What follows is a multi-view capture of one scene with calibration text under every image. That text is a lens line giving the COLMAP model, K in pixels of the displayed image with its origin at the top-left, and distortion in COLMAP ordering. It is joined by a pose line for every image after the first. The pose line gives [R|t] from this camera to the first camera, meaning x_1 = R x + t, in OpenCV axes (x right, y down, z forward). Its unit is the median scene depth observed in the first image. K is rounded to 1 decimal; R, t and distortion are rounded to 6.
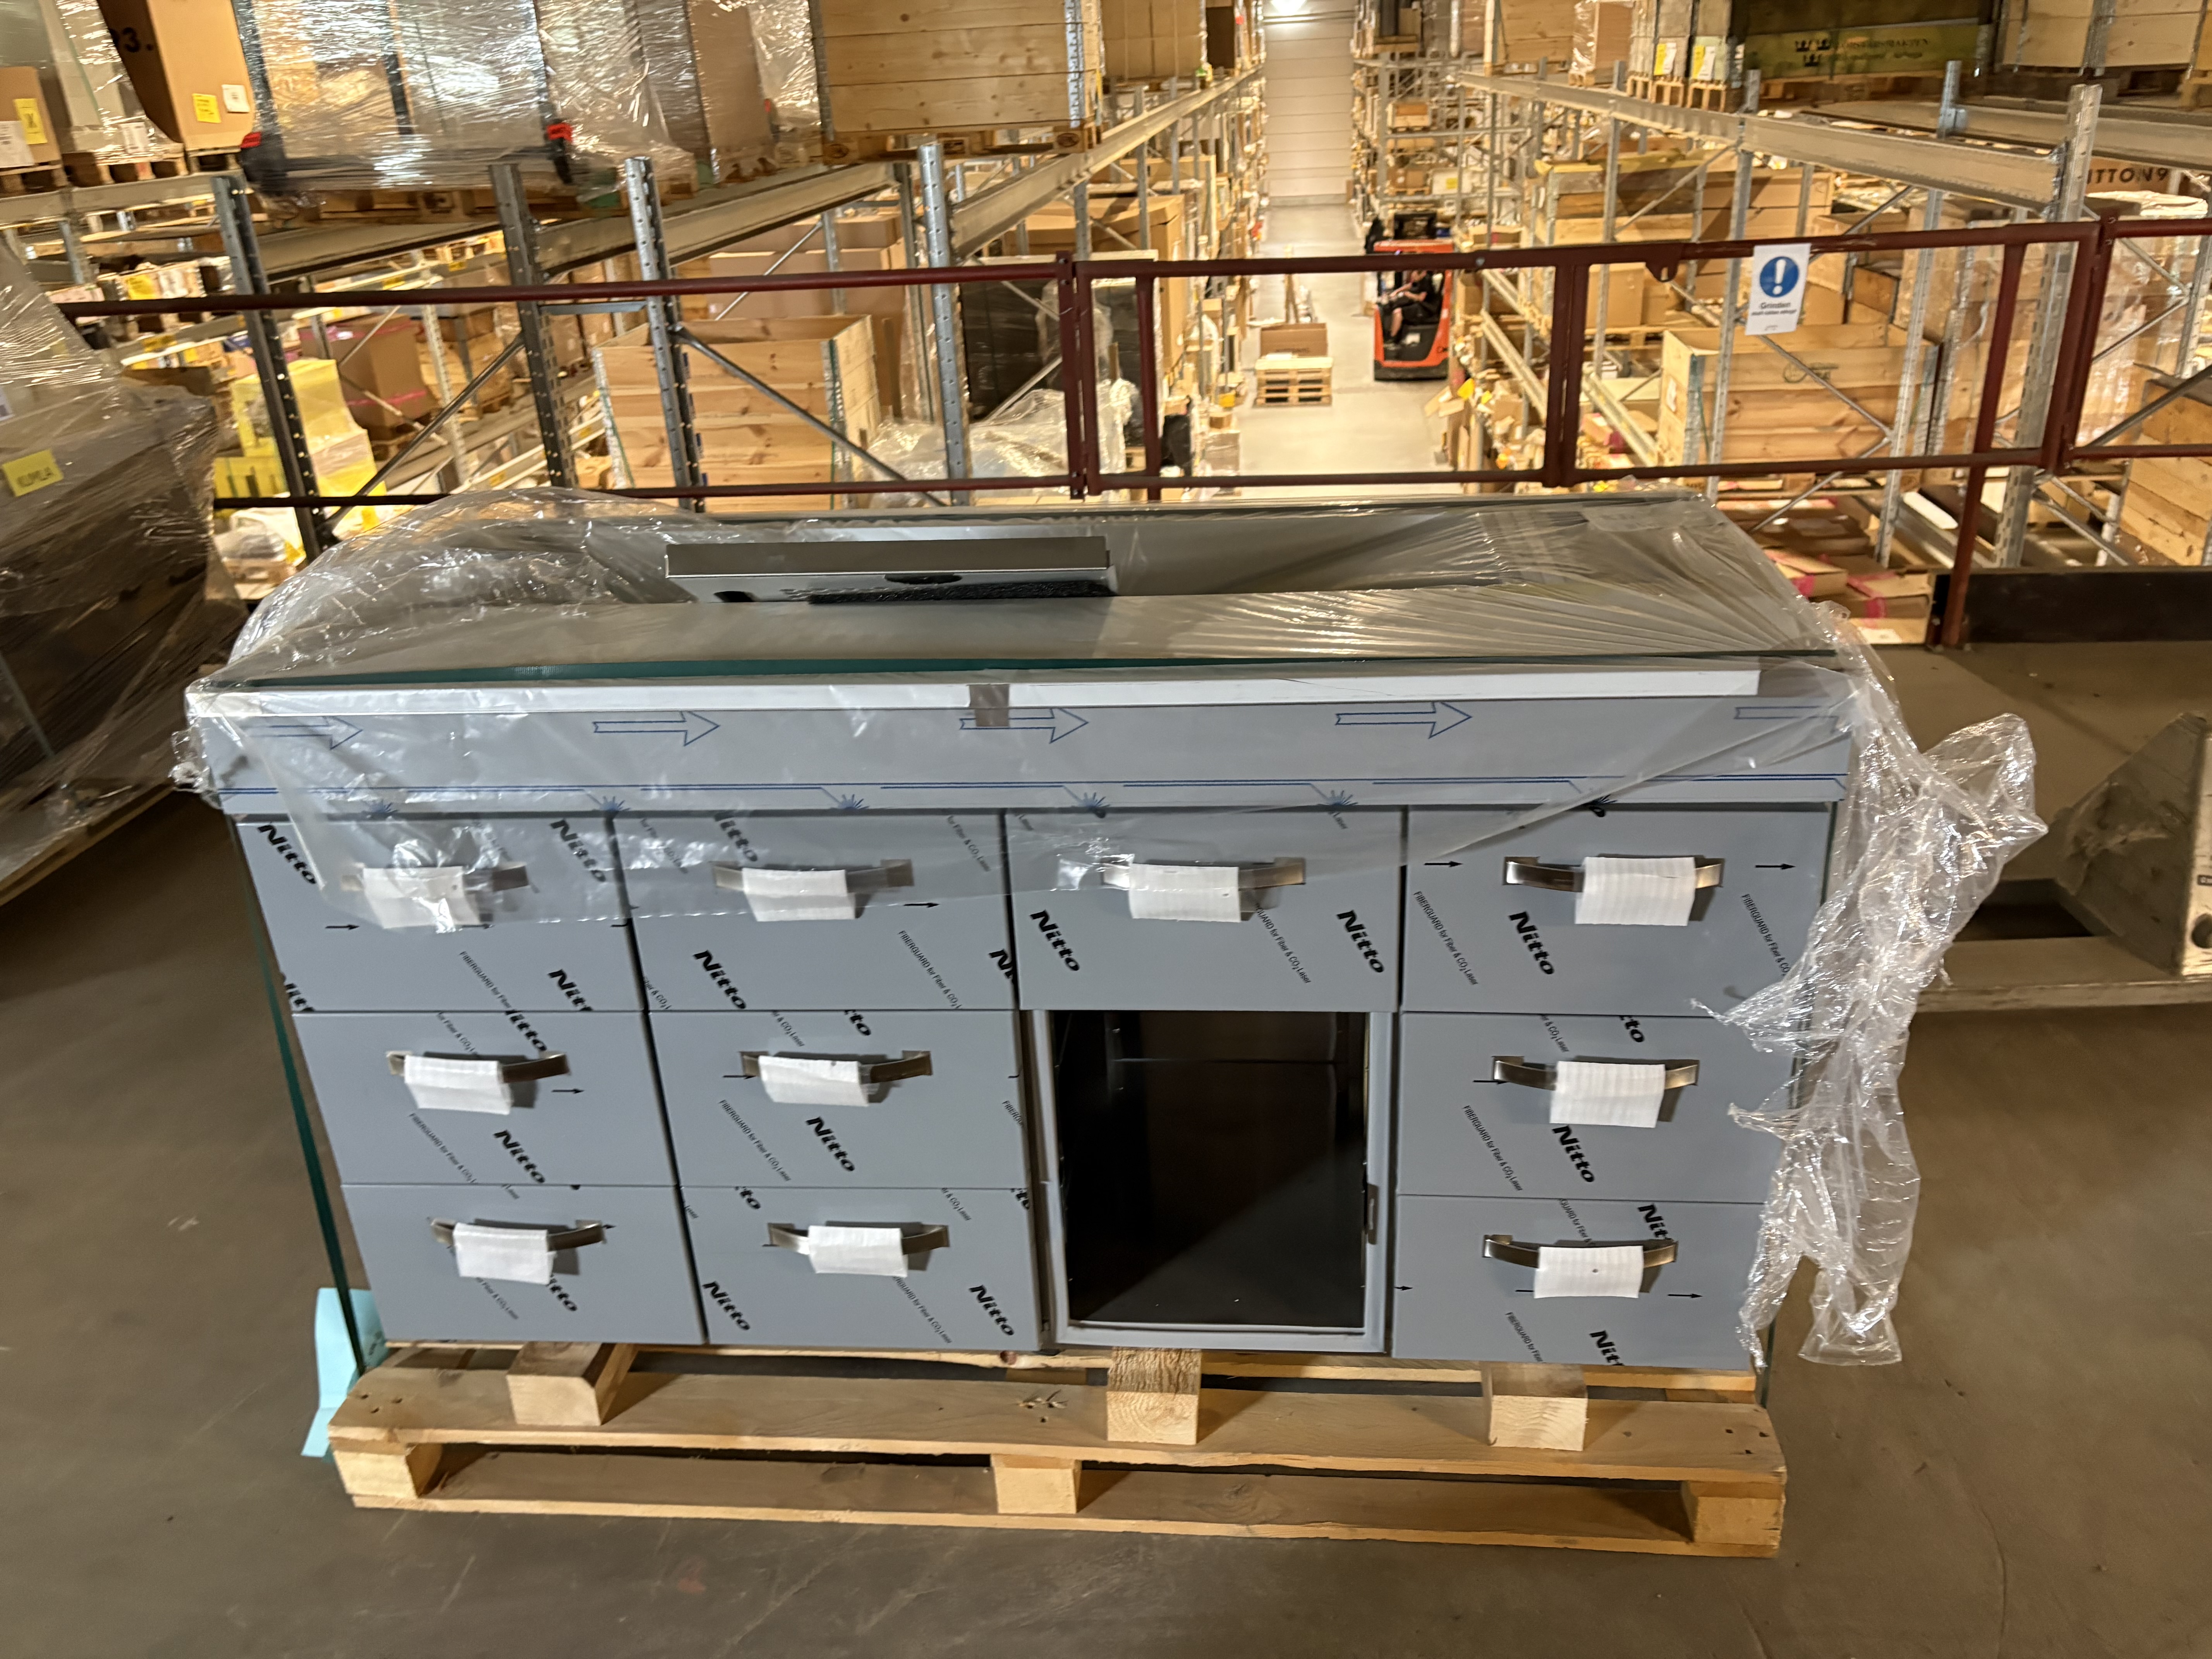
lens RADIAL K [[1680.1, 0, 1127.6], [0, 1680.1, 807.6], [0, 0, 1]] dist [0.047589, -0.052483]
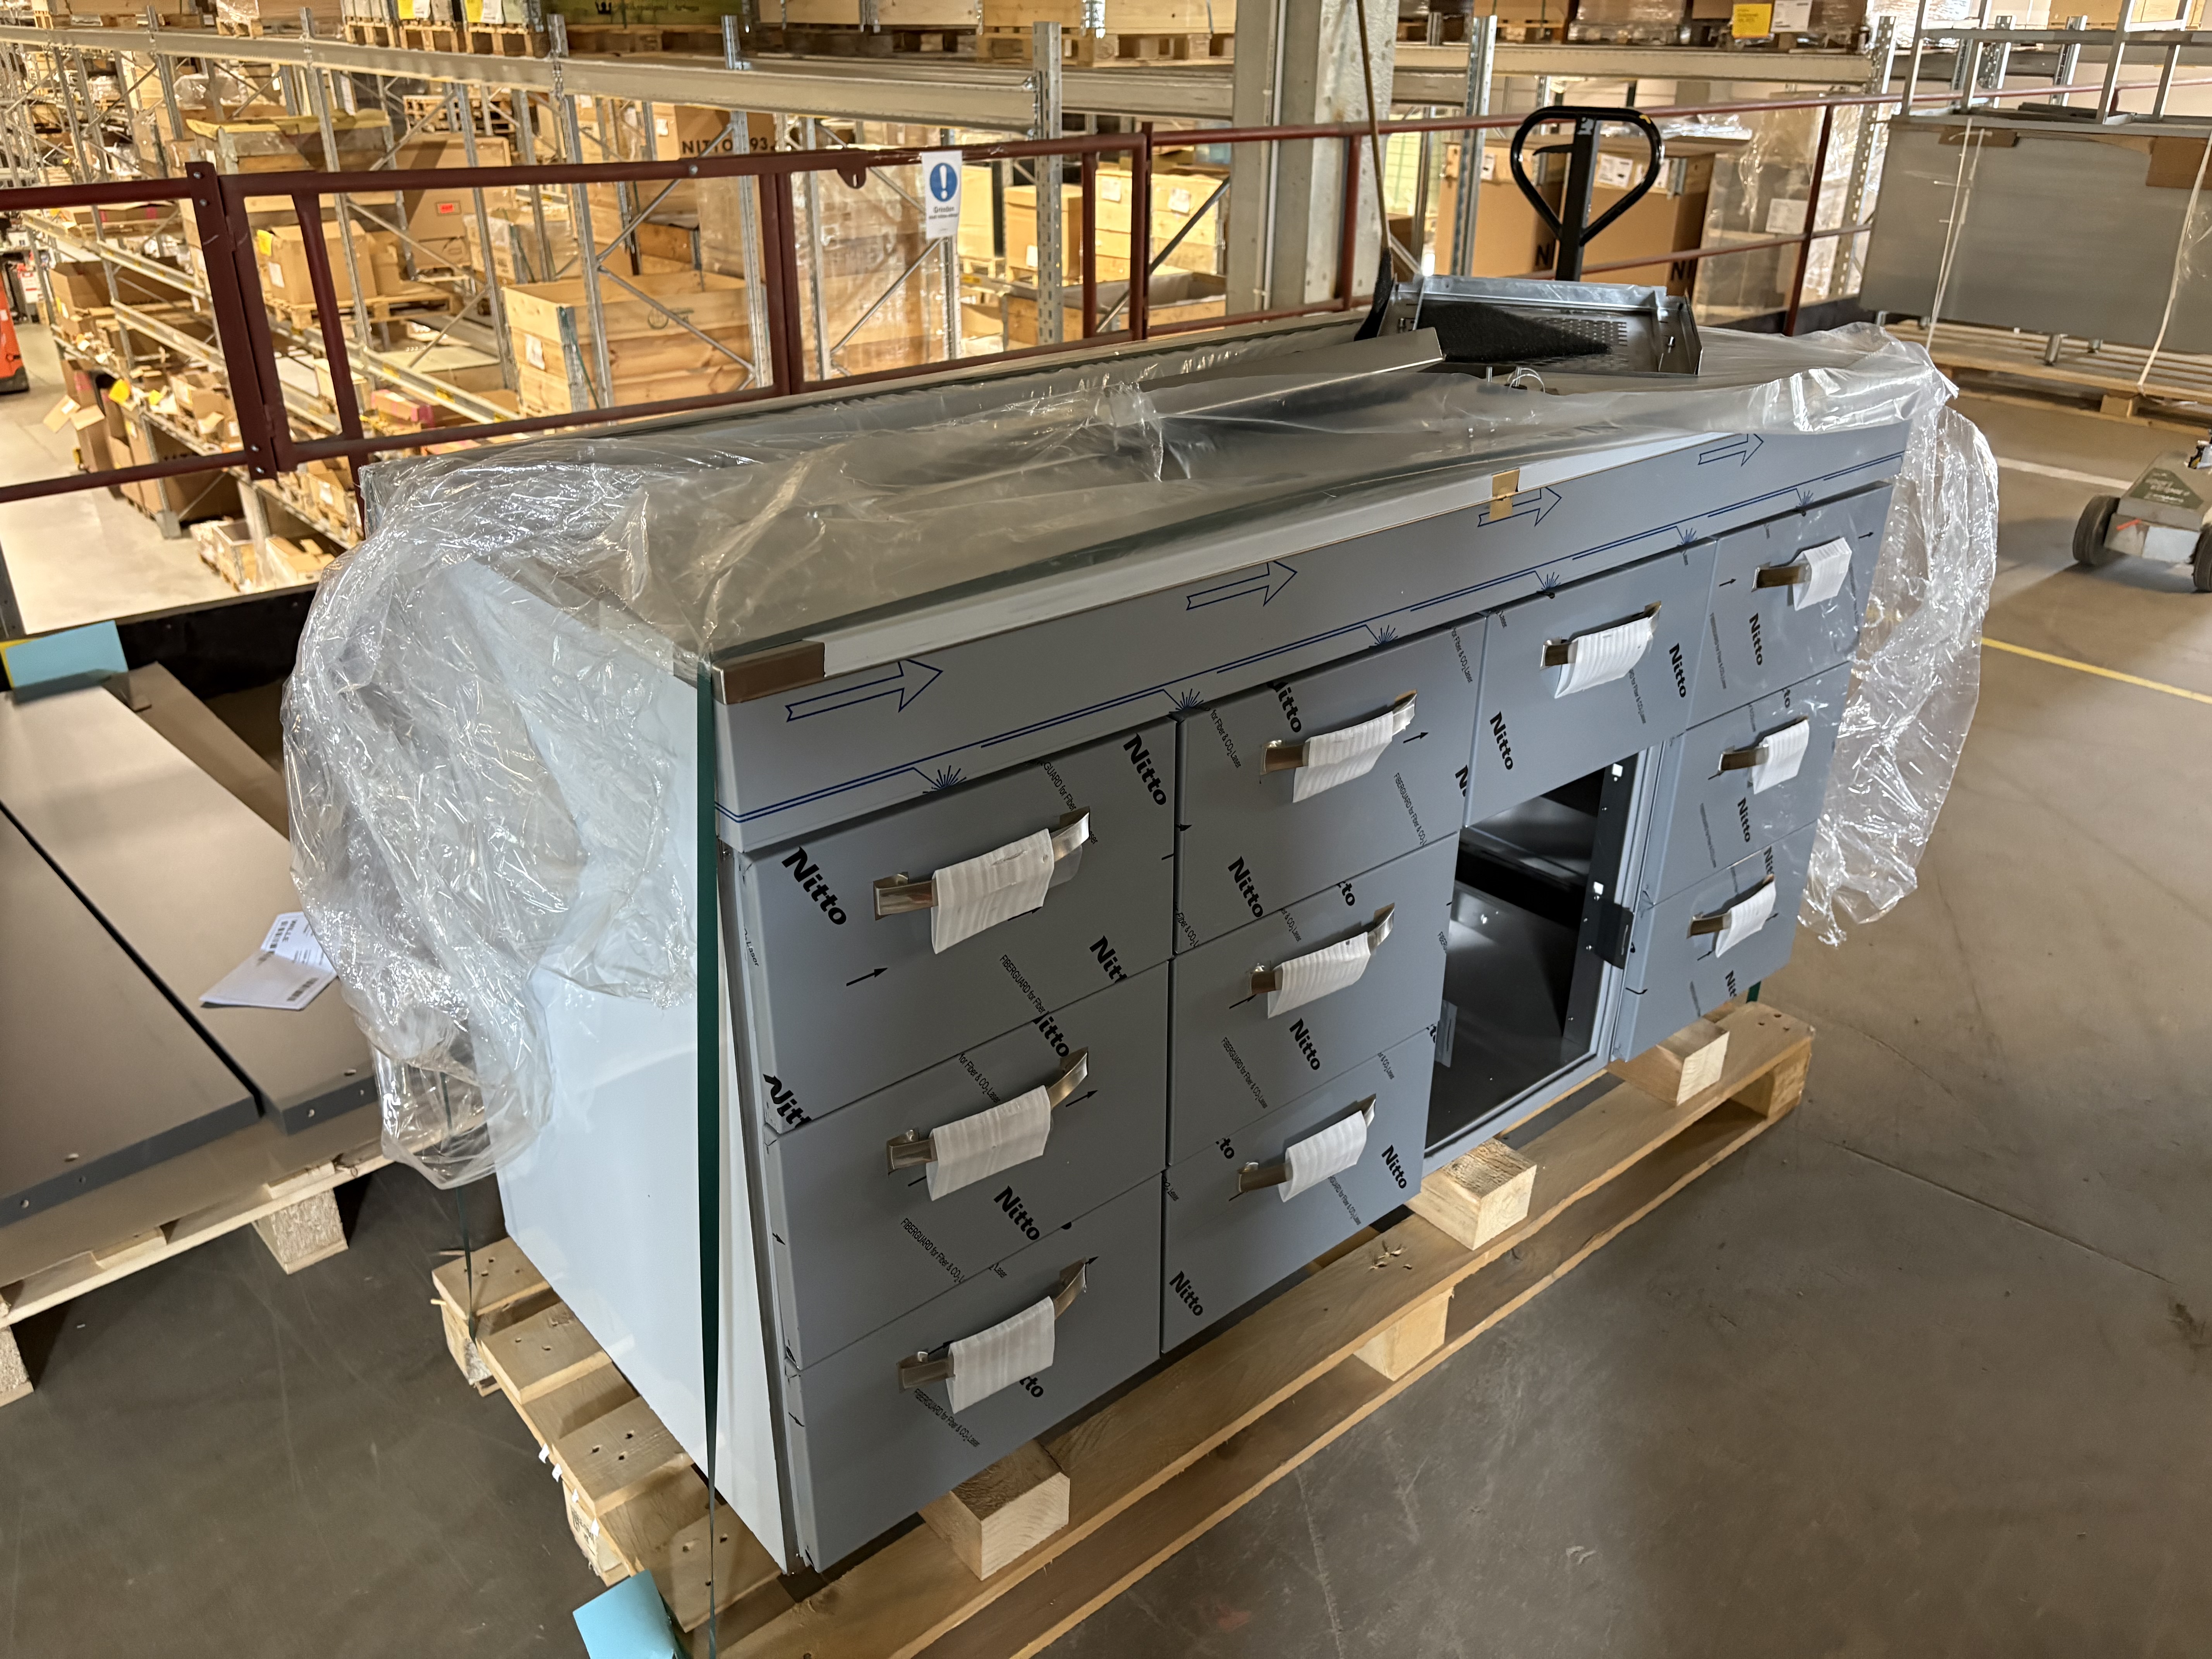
lens RADIAL K [[1680.1, 0, 1103.1], [0, 1680.1, 823.7], [0, 0, 1]] dist [0.047589, -0.052483]
pose [[0.701805, -0.264804, 0.661323, -0.713519], [0.255949, 0.960085, 0.112817, -0.036984], [-0.664801, 0.090089, 0.741569, 0.351762]]
